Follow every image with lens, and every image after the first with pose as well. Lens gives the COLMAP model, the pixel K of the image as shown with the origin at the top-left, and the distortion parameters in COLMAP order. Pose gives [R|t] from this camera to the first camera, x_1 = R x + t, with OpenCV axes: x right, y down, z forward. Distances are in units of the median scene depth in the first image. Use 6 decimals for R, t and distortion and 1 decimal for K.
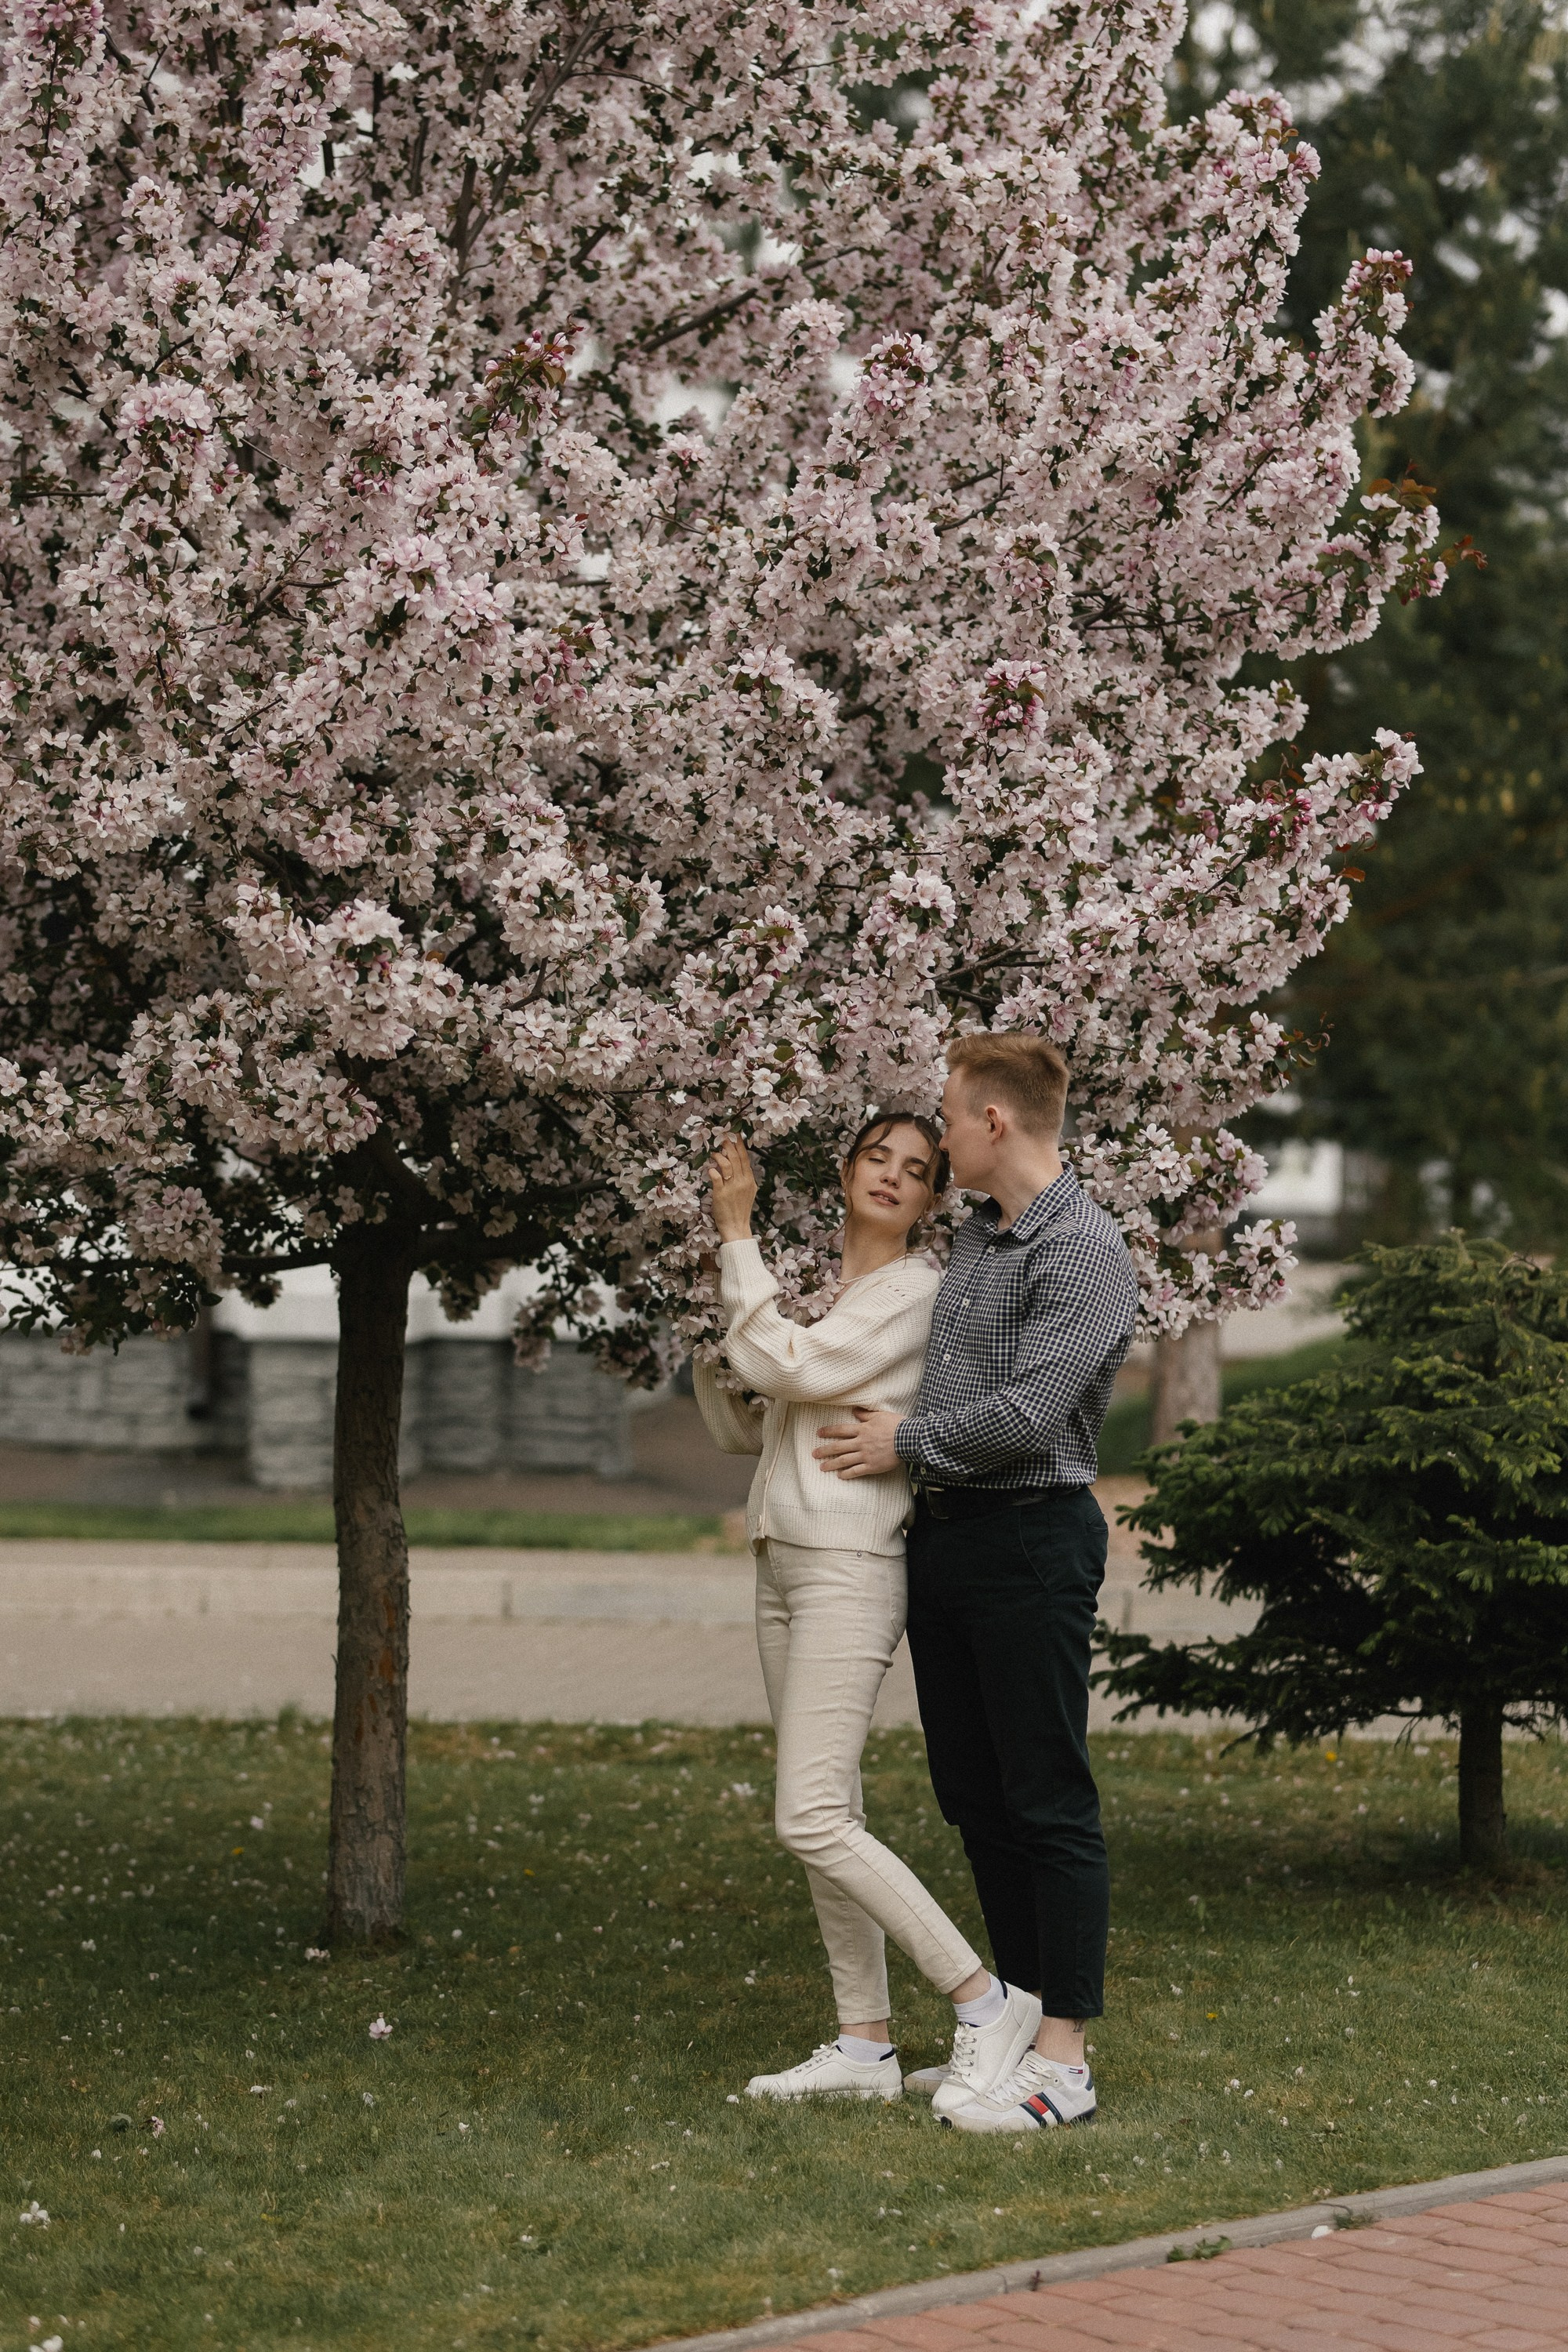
lens RADIAL K [[5697.6, 0, 784.0], [0, 5697.6, 1176.0], [0, 0, 1]] dist [0.003037, 0.004272]
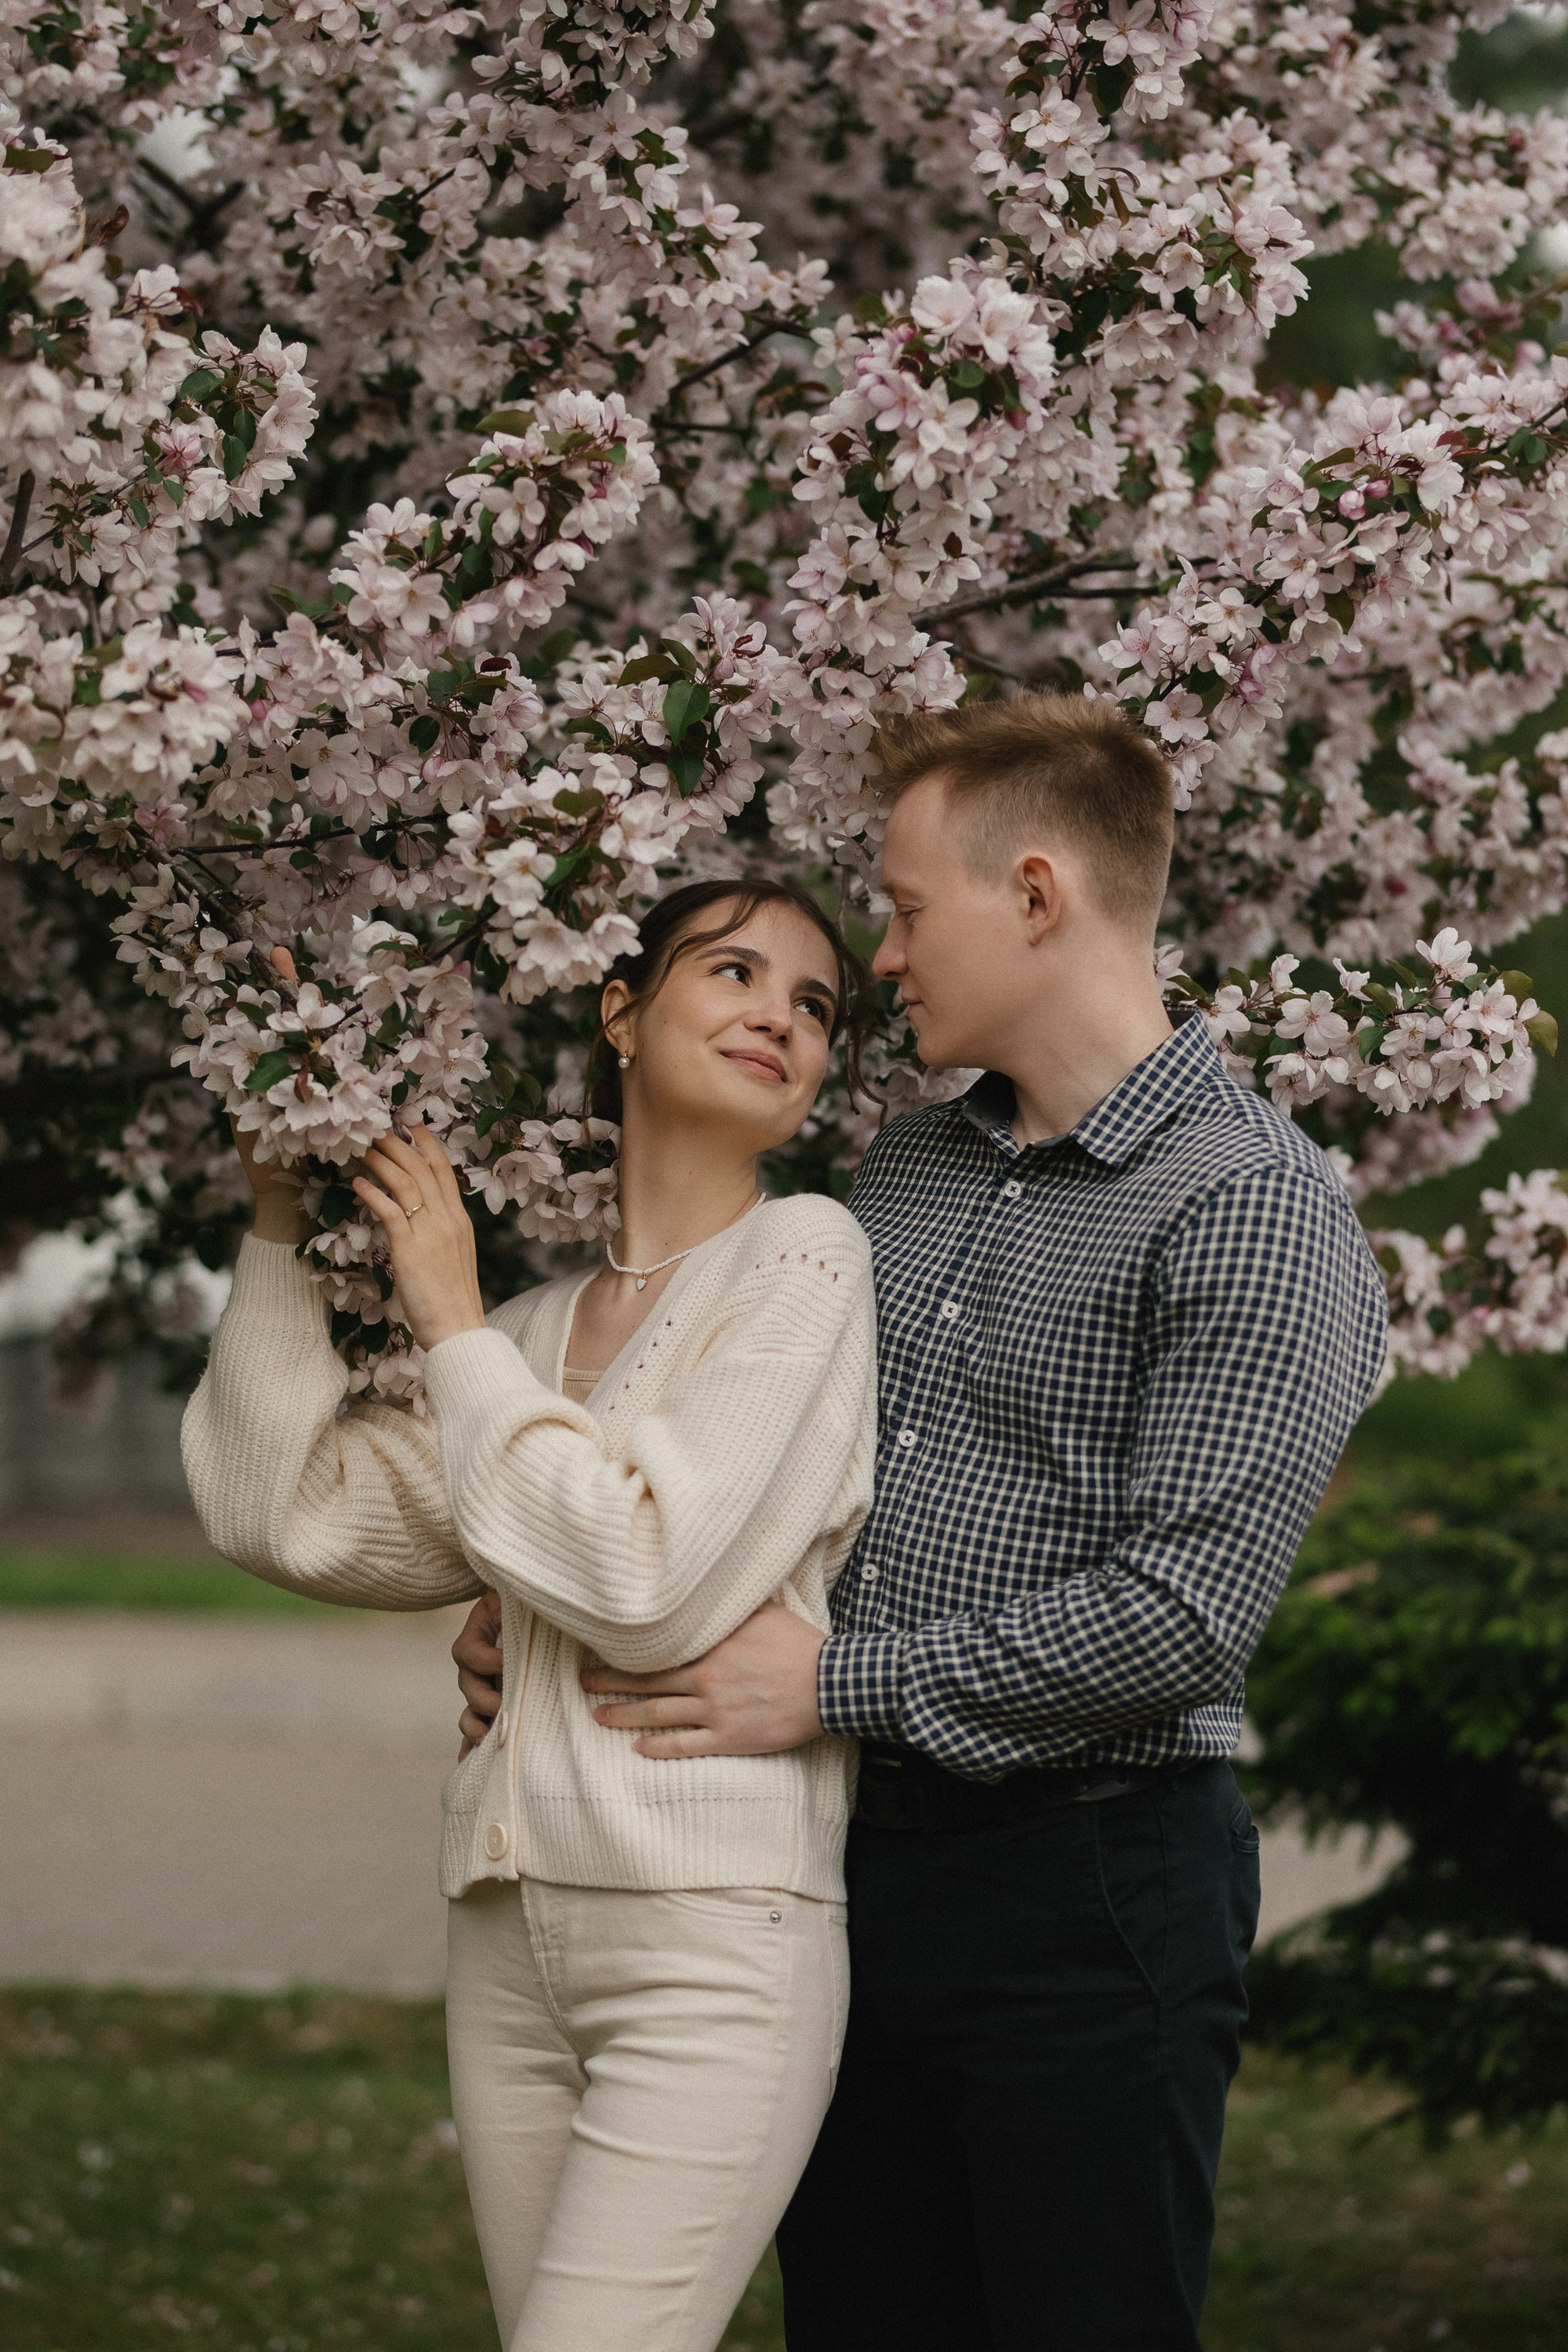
lens RADIAL K [[5698.4, 0, 785.5], [0, 5698.4, 1327.1], [0, 0, 1]] dist [-0.711550, 12.255122]
pose [[0.998373, 0.008783, 0.056335, -0.008428], [-0.010952, 0.999206, 0.038316, 0.003905], [-0.055953, -0.038871, 0.997676, 0.530495]]
